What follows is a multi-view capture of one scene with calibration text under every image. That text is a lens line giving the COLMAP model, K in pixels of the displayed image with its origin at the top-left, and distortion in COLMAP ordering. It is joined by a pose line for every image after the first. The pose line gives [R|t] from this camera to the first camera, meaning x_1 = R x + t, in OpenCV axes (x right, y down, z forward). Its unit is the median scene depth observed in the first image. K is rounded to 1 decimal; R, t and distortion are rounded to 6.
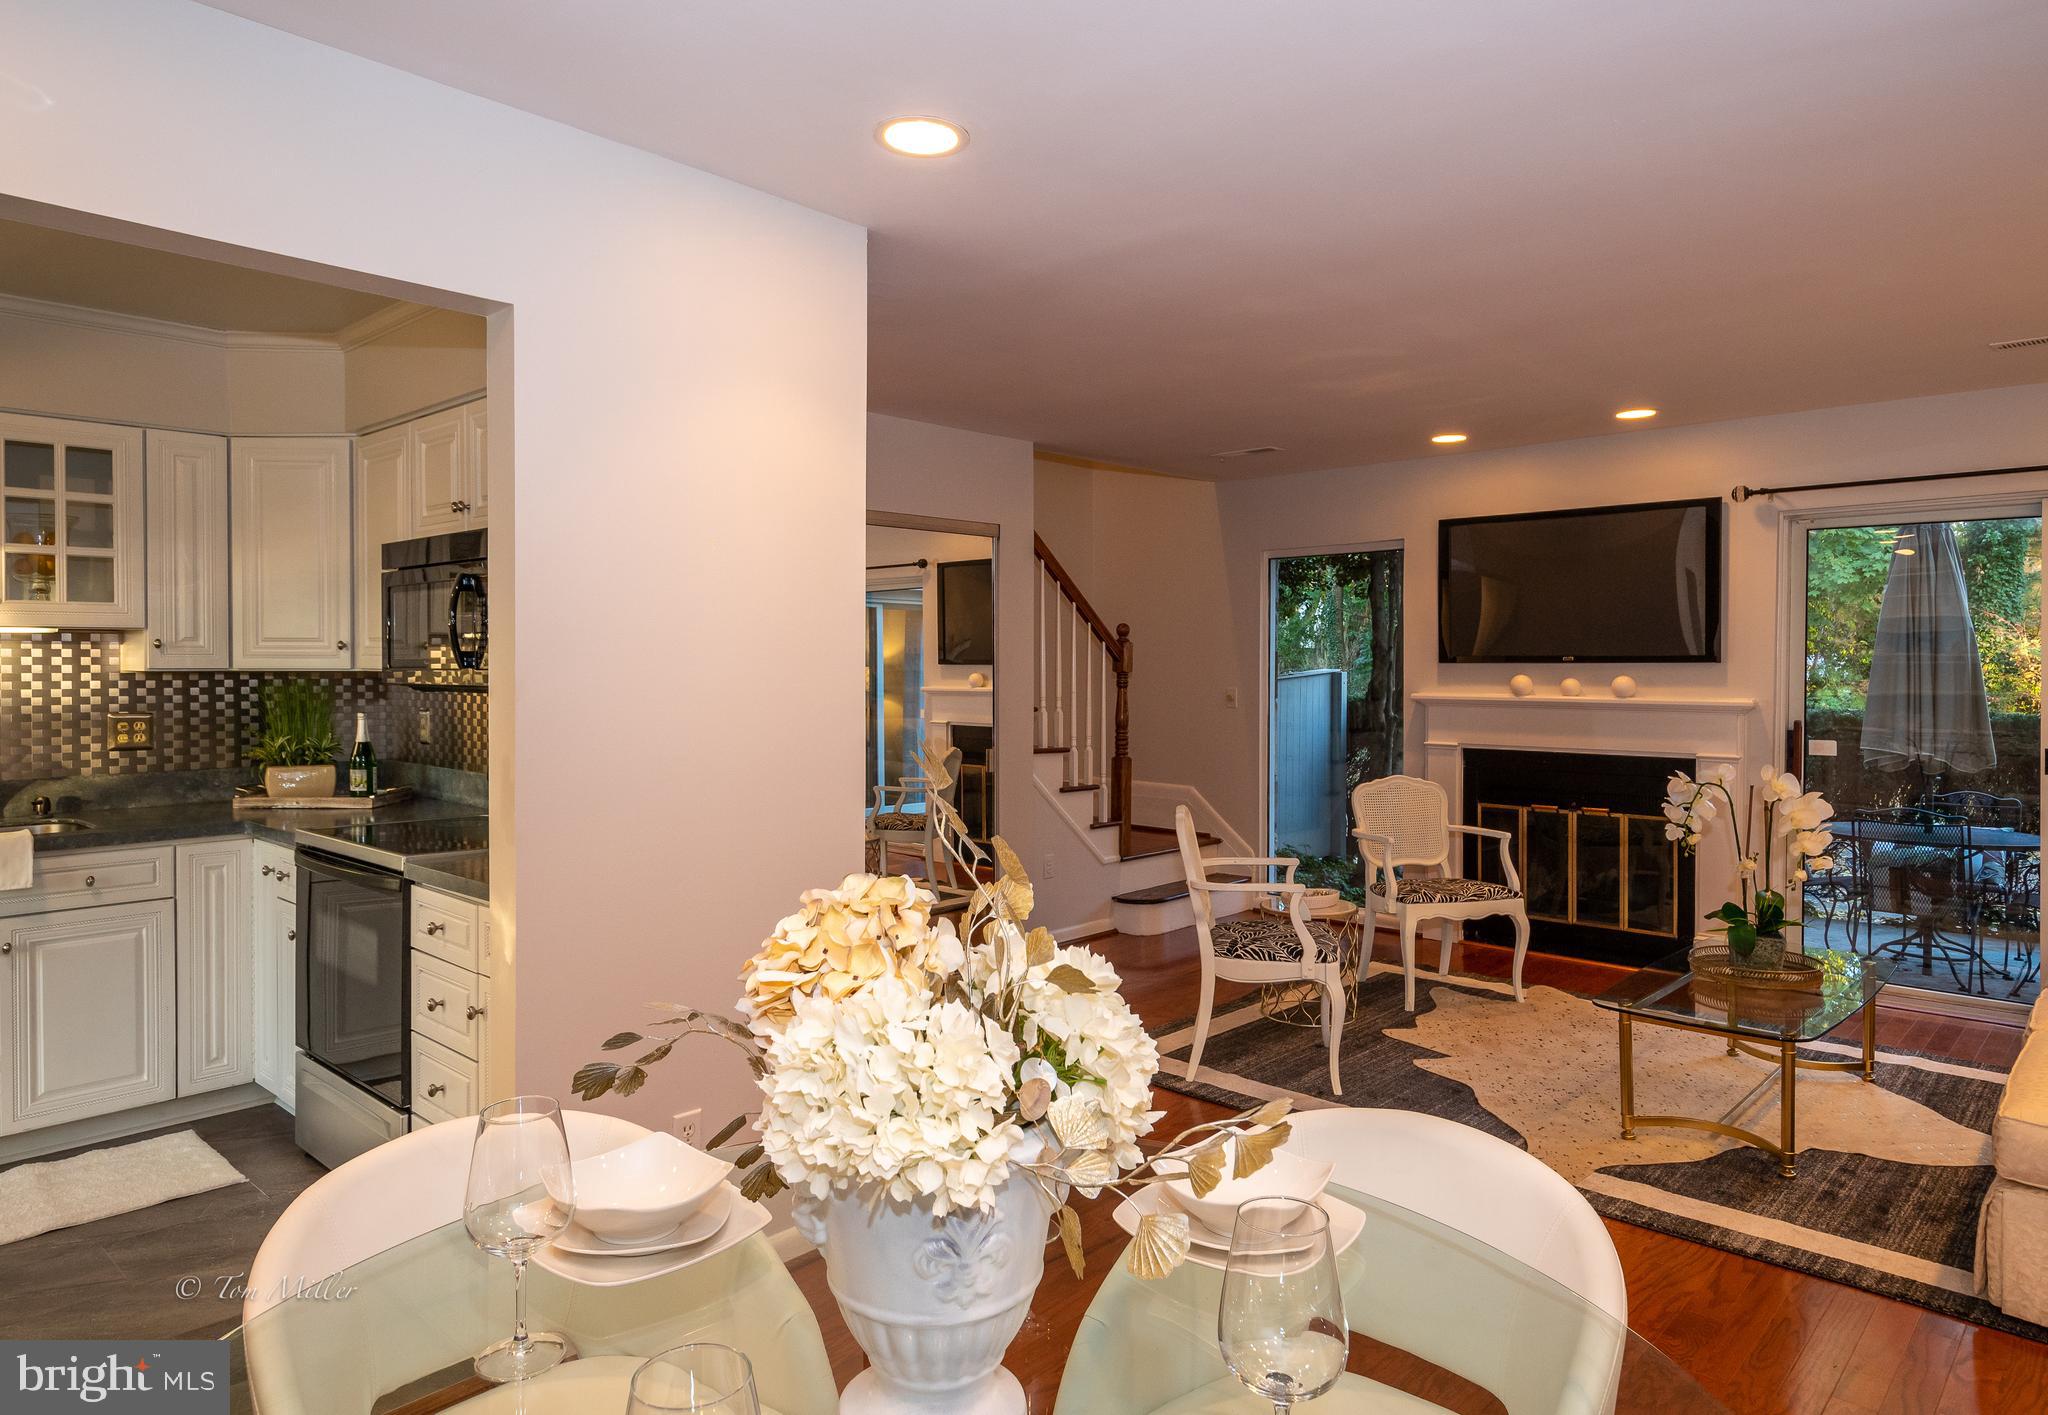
lens RADIAL K [[1287.4, 0, 1026.5], [0, 1287.4, 687.9], [0, 0, 1]] dist [0.005938, 0.001614]
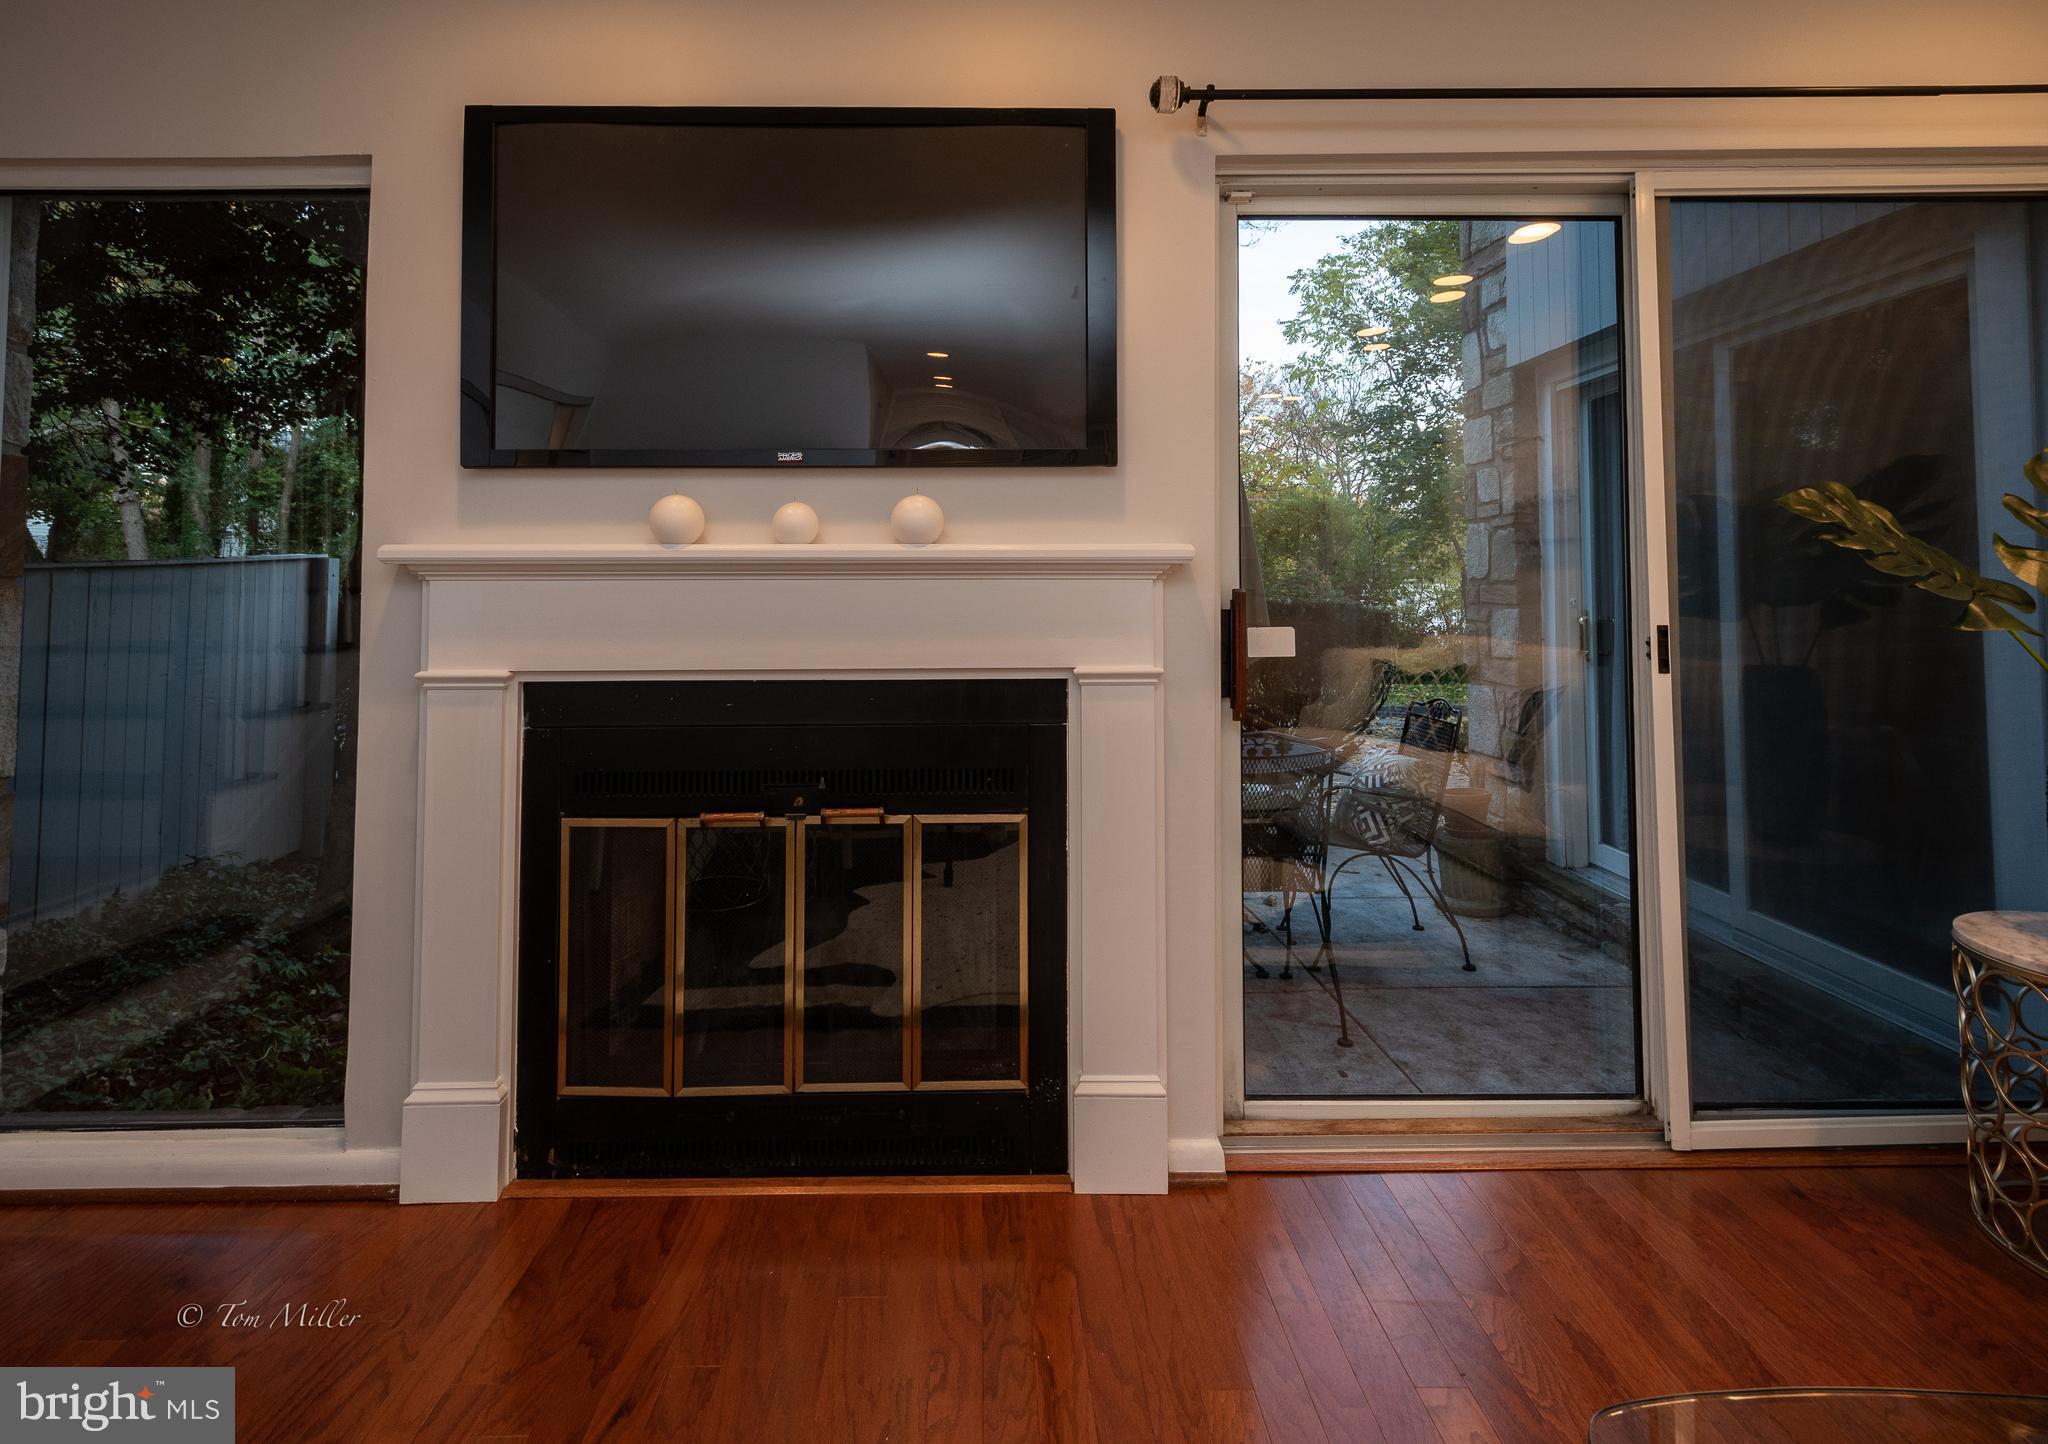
lens RADIAL K [[987.3, 0, 1013.9], [0, 987.3, 551.1], [0, 0, 1]] dist [-0.004081, -0.000379]
pose [[0.705611, 0.025043, 0.708157, 0.243187], [0.014741, 0.998640, -0.050004, 0.025246], [-0.708446, 0.045723, 0.704283, 0.717736]]
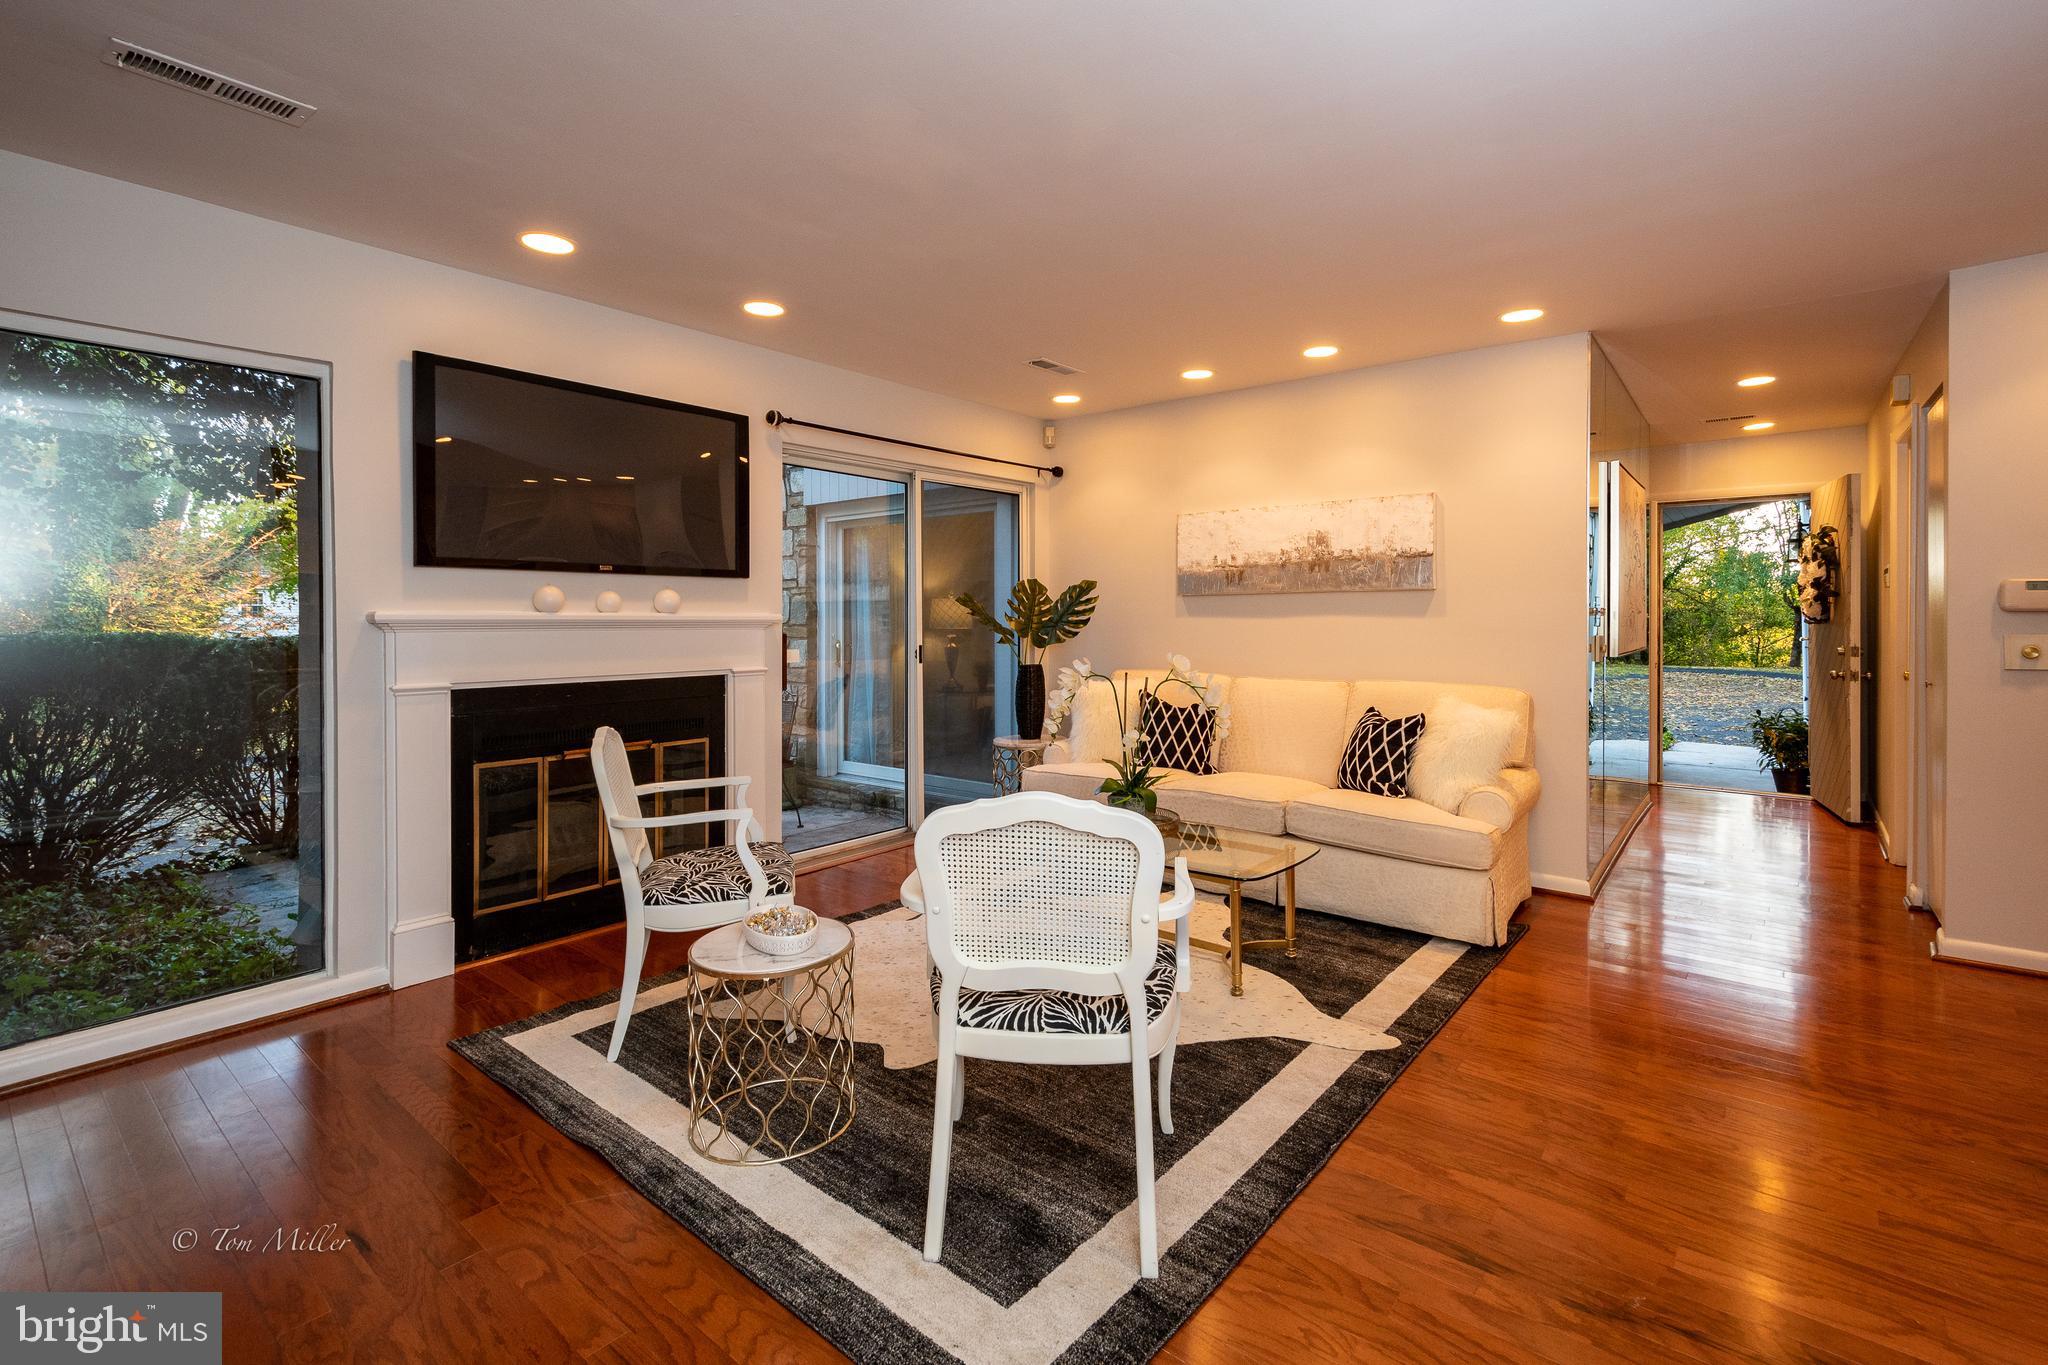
lens RADIAL K [[928.6, 0, 1013.8], [0, 928.6, 624.8], [0, 0, 1]] dist [-0.001710, -0.000121]
pose [[-0.072762, -0.005343, 0.997335, -0.194712], [0.019549, 0.999786, 0.006782, 0.015016], [-0.997158, 0.019991, -0.072642, 0.775740]]
